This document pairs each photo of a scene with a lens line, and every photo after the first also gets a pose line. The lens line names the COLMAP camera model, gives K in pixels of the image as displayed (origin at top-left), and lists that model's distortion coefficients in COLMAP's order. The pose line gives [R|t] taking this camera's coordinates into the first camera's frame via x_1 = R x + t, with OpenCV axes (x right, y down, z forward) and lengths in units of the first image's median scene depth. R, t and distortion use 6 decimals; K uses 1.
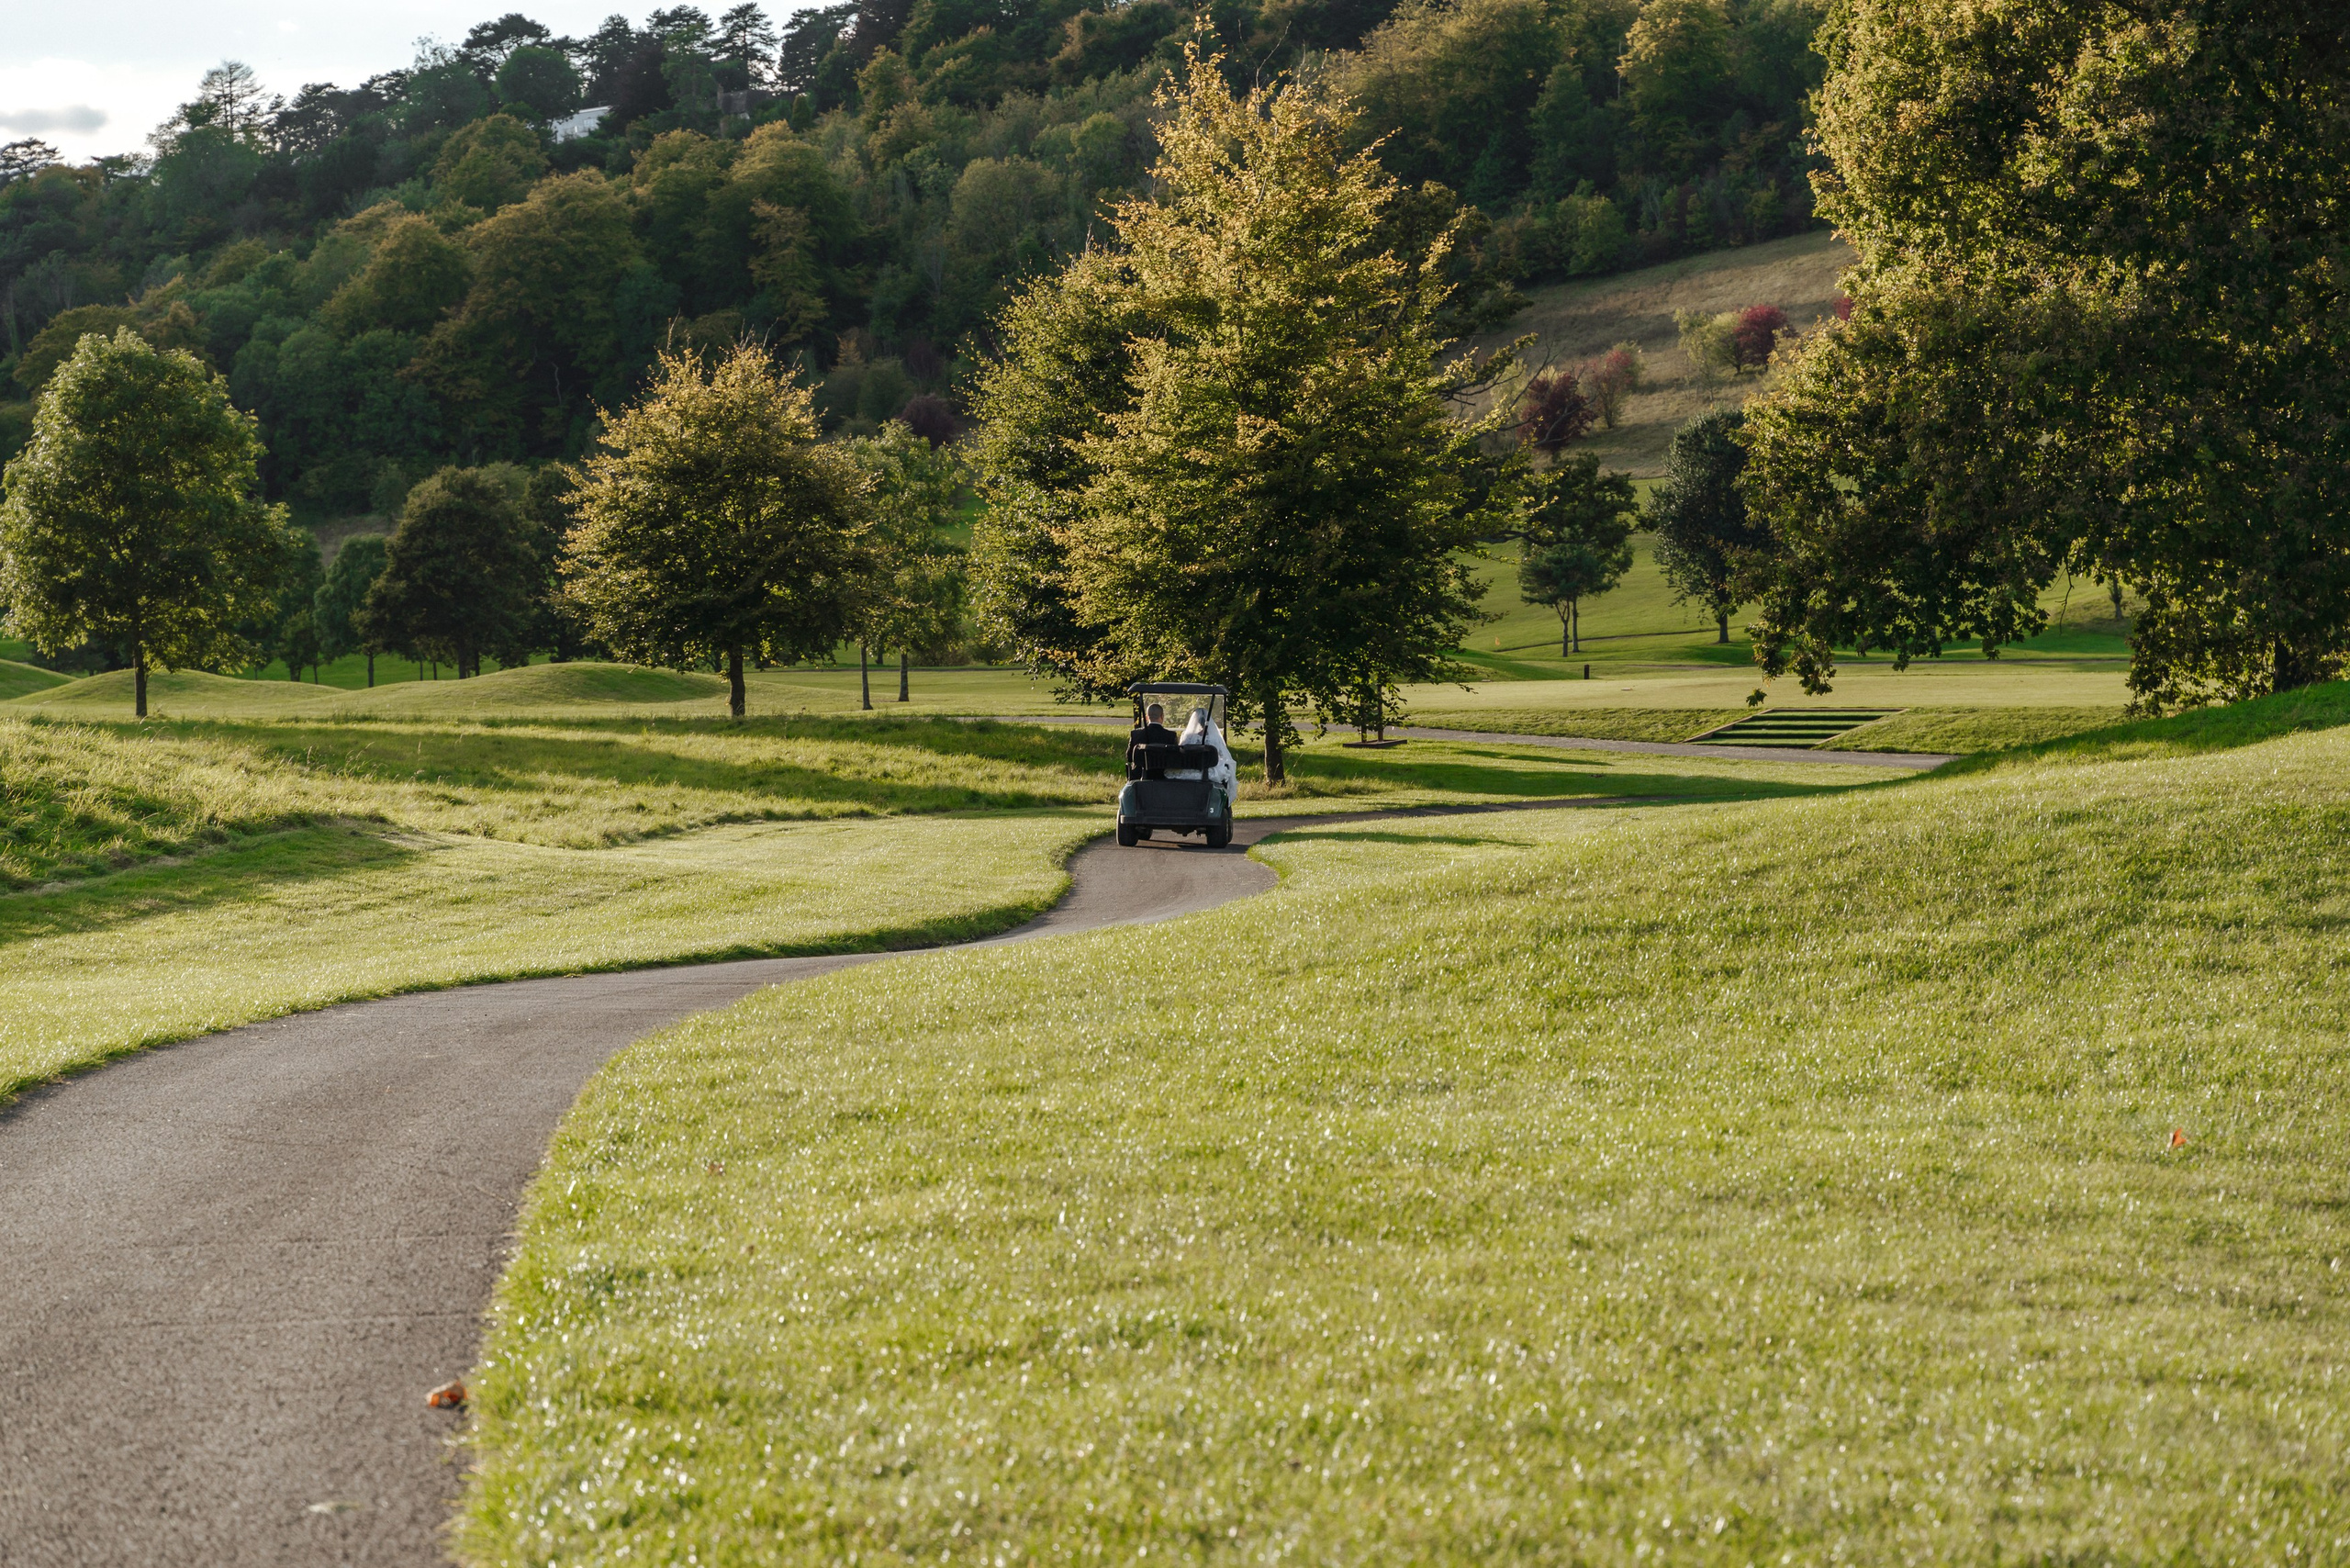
lens RADIAL K [[5068.7, 0, 1175.7], [0, 5068.7, 783.1], [0, 0, 1]] dist [0.064191, 0.000000]
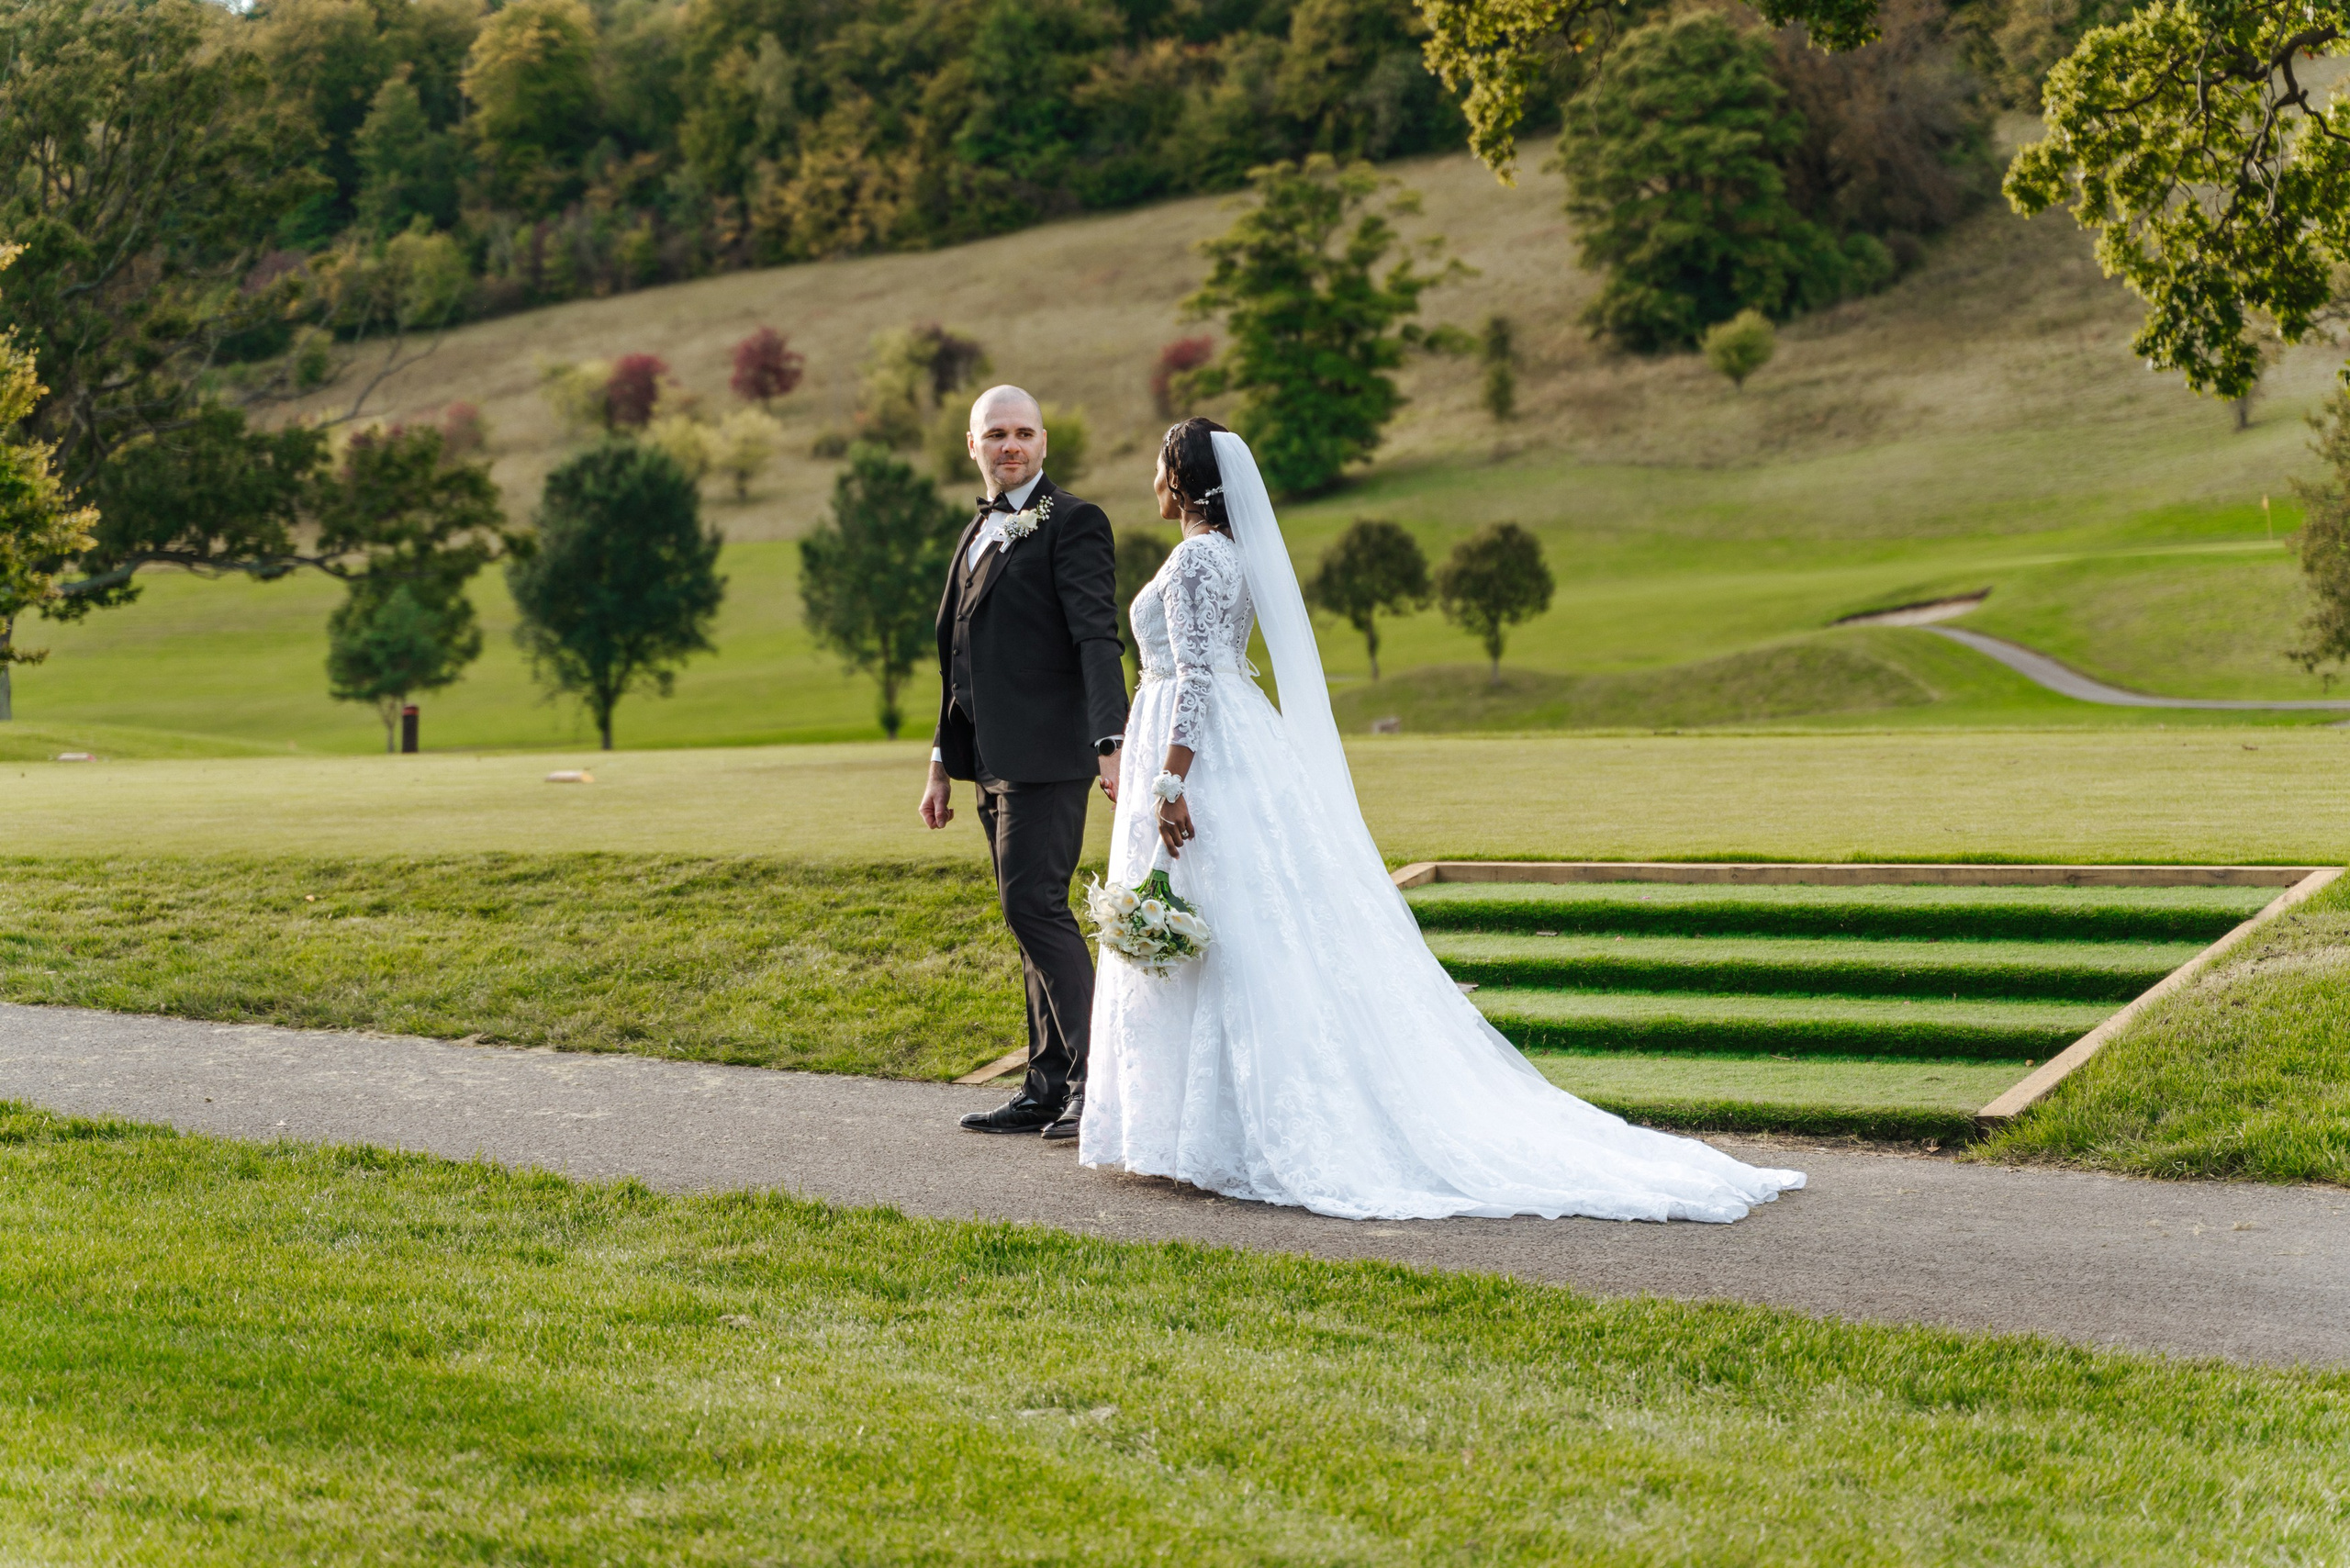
lens RADIAL K [[5068.7, 0, 1176.3], [0, 5068.7, 786.3], [0, 0, 1]] dist [0.064191, 0.000000]
pose [[0.973897, 0.011102, 0.226717, 0.012969], [-0.005103, 0.999622, -0.027030, -0.002344], [-0.226931, 0.025168, 0.973585, 0.158184]]
